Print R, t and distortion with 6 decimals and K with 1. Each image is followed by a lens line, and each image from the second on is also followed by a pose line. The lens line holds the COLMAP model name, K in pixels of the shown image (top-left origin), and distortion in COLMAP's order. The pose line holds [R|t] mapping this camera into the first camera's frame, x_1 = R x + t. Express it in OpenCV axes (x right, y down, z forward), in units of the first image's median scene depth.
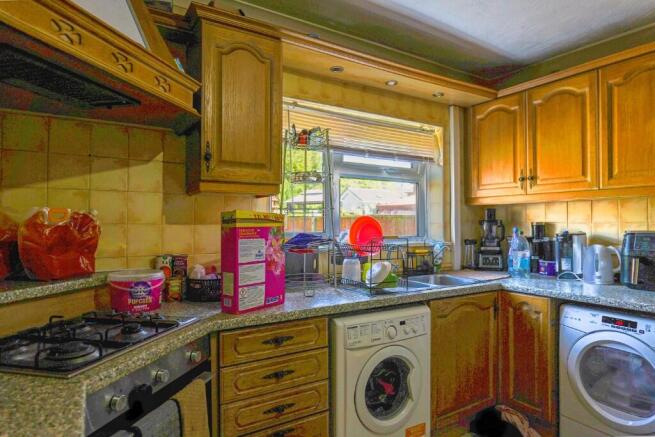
lens RADIAL K [[385.2, 0, 330.7], [0, 385.2, 220.8], [0, 0, 1]] dist [-0.019880, 0.002269]
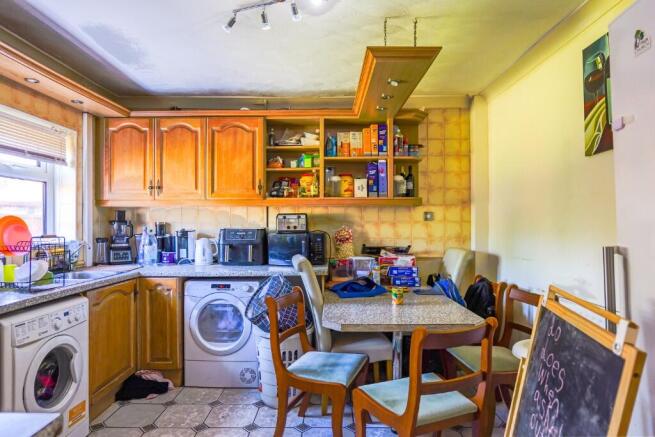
lens RADIAL K [[385.2, 0, 330.7], [0, 385.2, 220.8], [0, 0, 1]] dist [-0.019880, 0.002269]
pose [[0.532548, 0.004997, 0.846385, -0.258280], [-0.003657, 0.999987, -0.003603, 0.001437], [-0.846392, -0.001177, 0.532559, -0.167868]]
